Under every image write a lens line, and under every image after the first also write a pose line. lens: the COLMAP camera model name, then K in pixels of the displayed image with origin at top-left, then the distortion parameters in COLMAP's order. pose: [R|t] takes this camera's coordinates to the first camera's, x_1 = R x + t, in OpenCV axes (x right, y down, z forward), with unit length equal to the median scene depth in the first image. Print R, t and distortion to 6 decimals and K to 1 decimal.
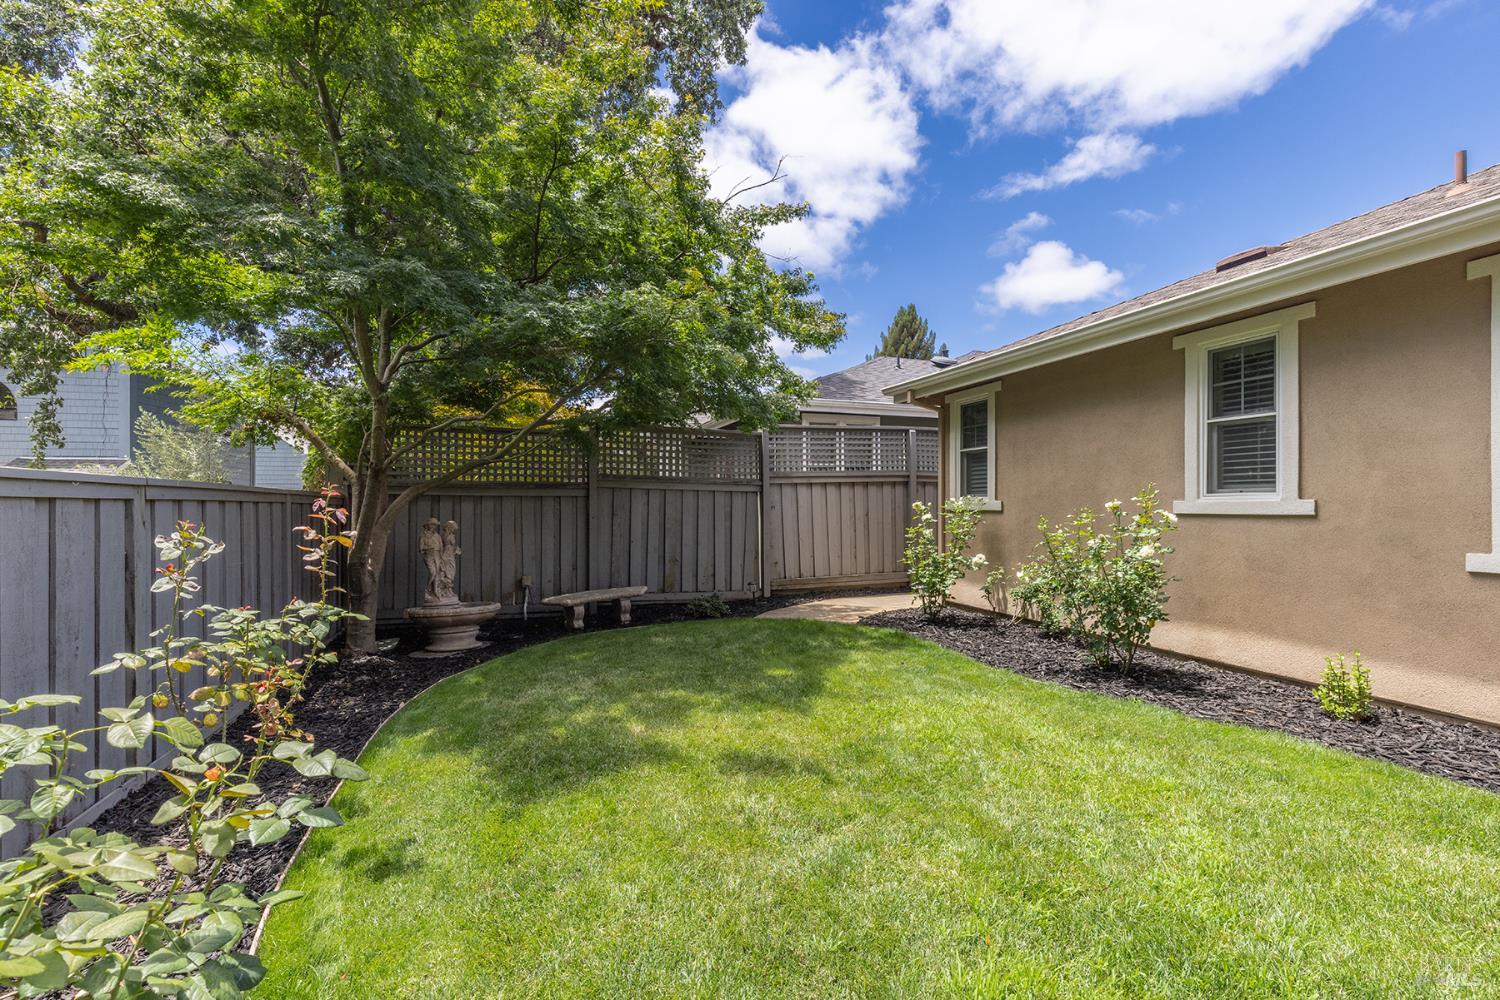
lens RADIAL K [[669.4, 0, 767.9], [0, 669.4, 500.6], [0, 0, 1]] dist [-0.001182, -0.000182]
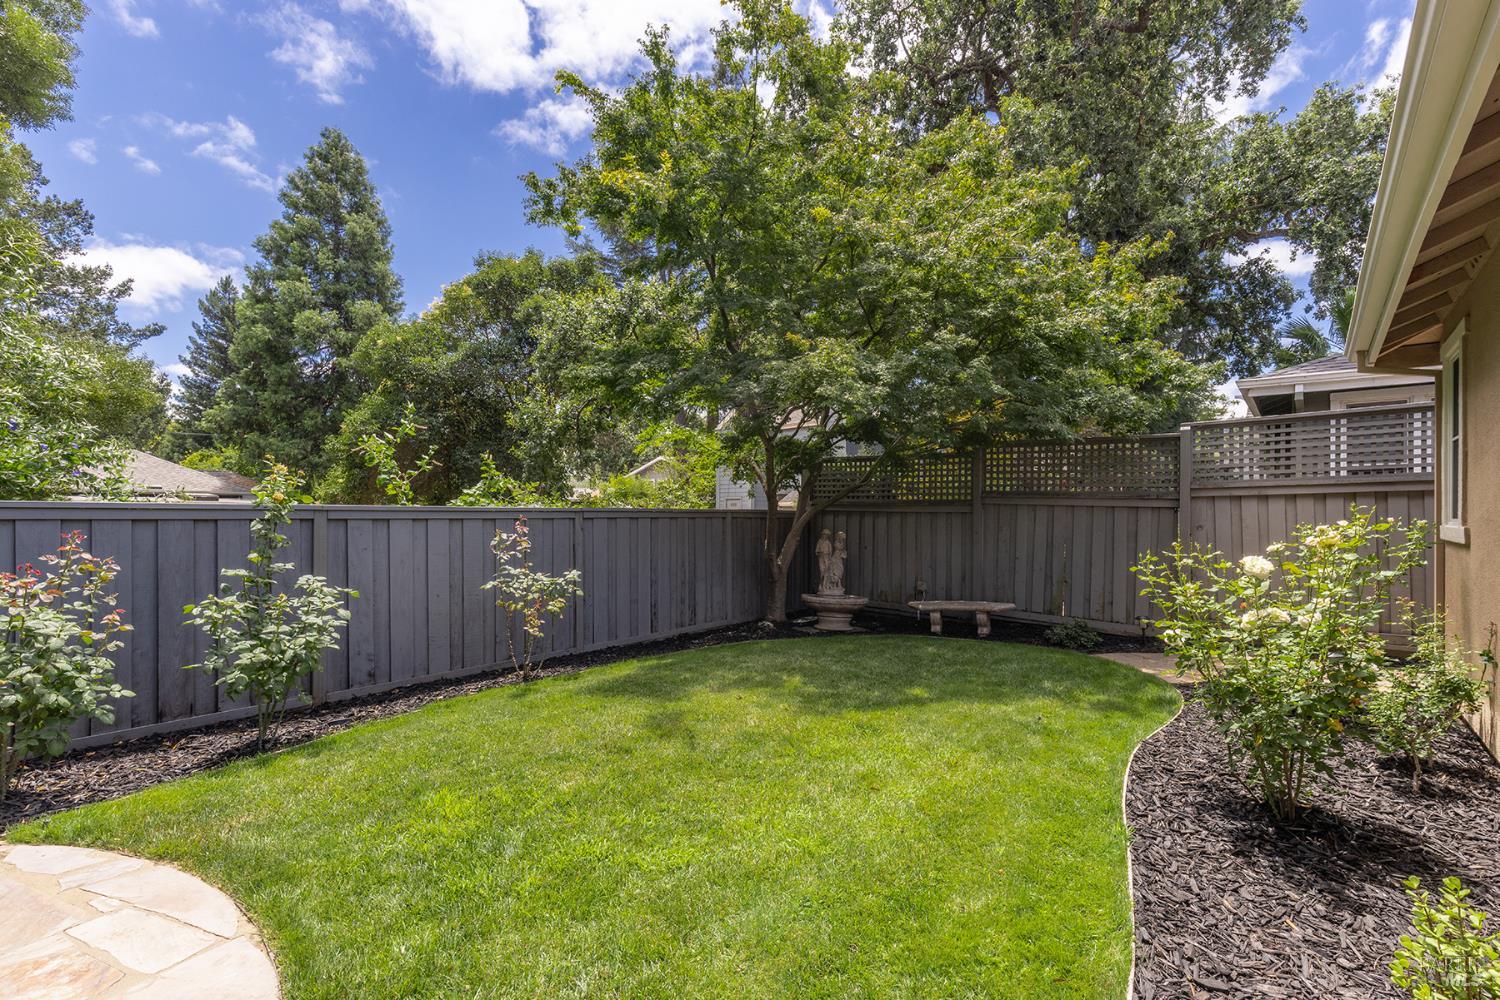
lens RADIAL K [[670.8, 0, 752.0], [0, 670.8, 506.9], [0, 0, 1]] dist [0.002933, -0.000449]
pose [[0.502756, -0.000958, -0.864428, 0.519845], [-0.001287, 0.999997, -0.001857, -0.014136], [0.864427, 0.002046, 0.502753, 0.179878]]
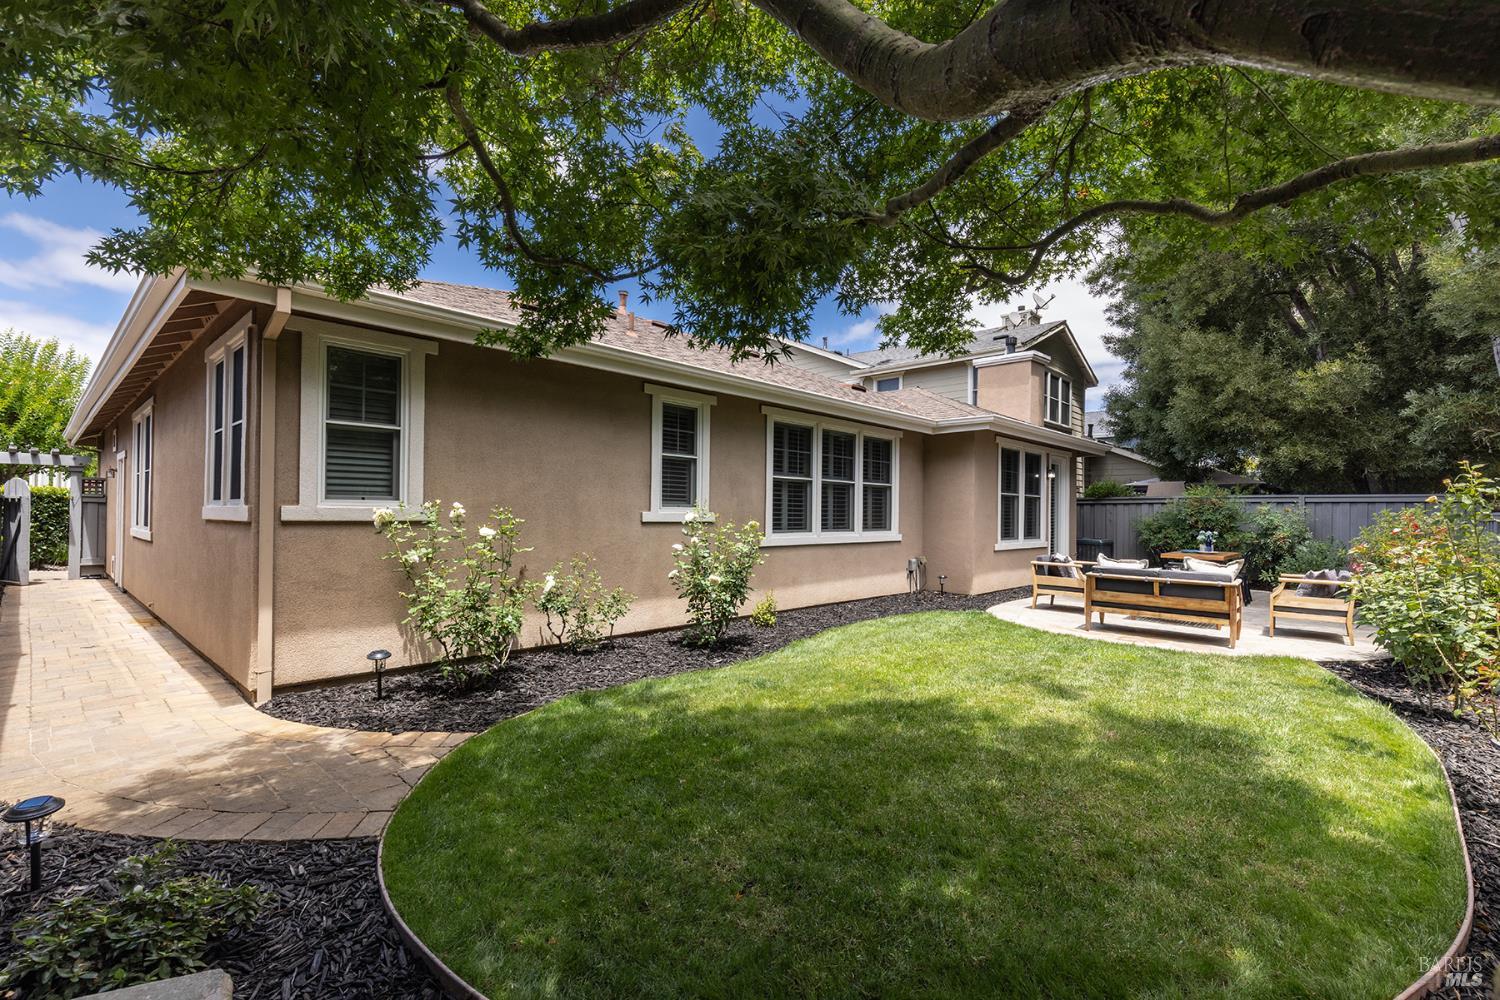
lens RADIAL K [[669.4, 0, 767.9], [0, 669.4, 500.6], [0, 0, 1]] dist [-0.001182, -0.000182]
pose [[-0.452426, 0.013908, 0.891693, -0.443382], [-0.017986, 0.999533, -0.024716, 0.004584], [-0.891621, -0.027220, -0.451964, 0.954613]]
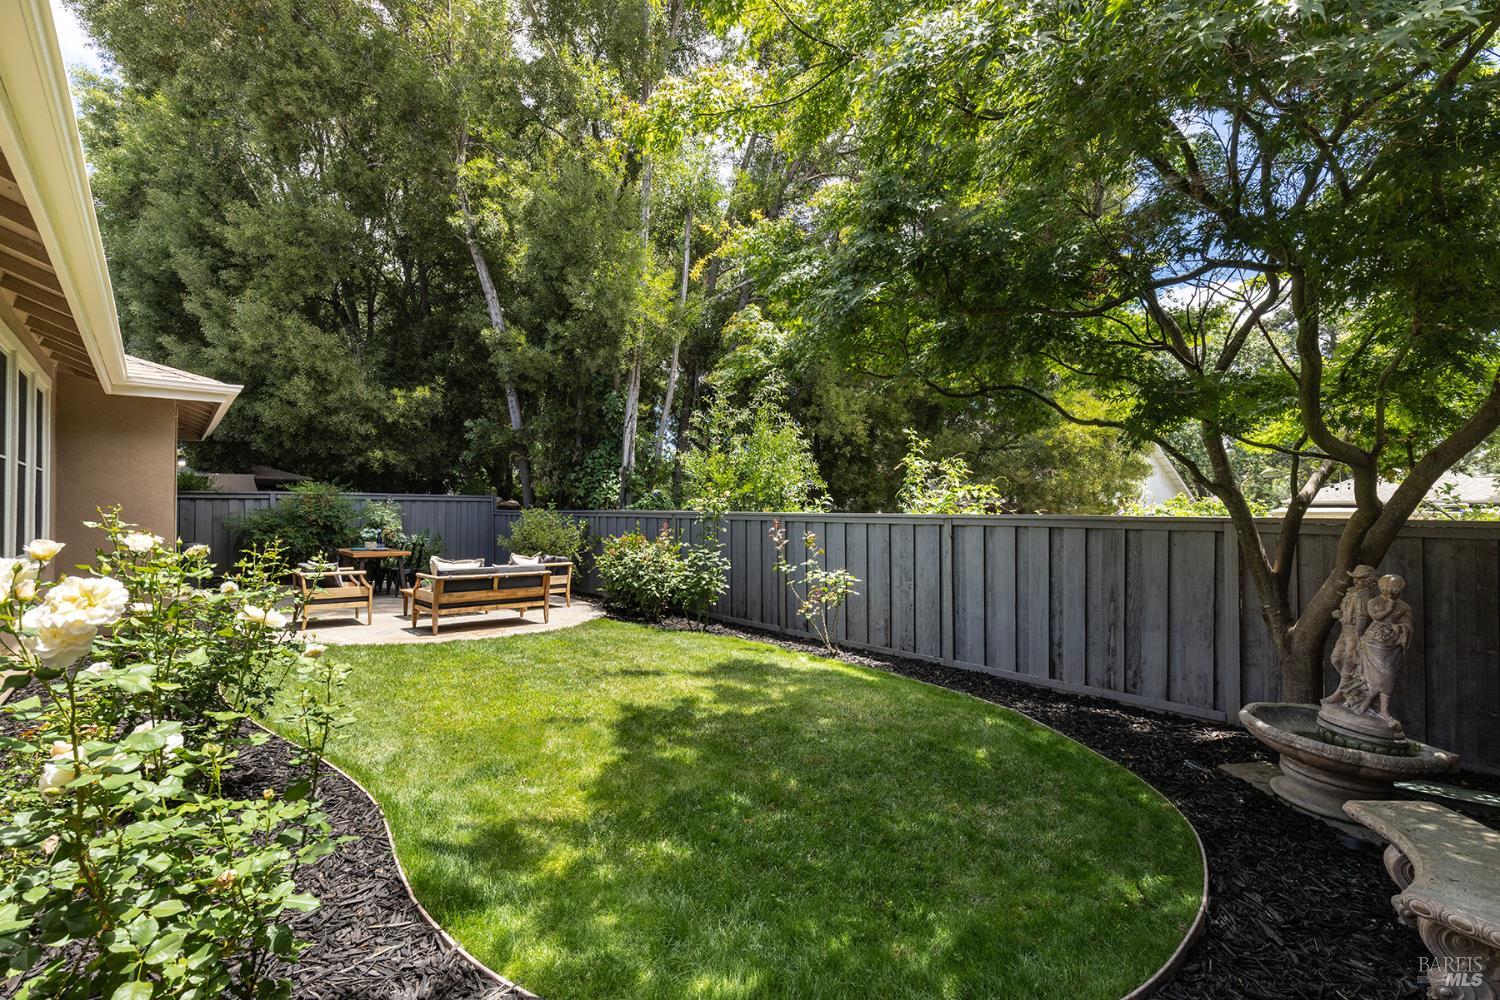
lens RADIAL K [[663.2, 0, 751.7], [0, 663.2, 532.0], [0, 0, 1]] dist [0.001576, -0.000027]
pose [[-0.937796, 0.005904, -0.347137, 0.129510], [-0.001414, 0.999782, 0.020823, -0.007633], [0.347184, 0.020018, -0.937583, 1.147593]]
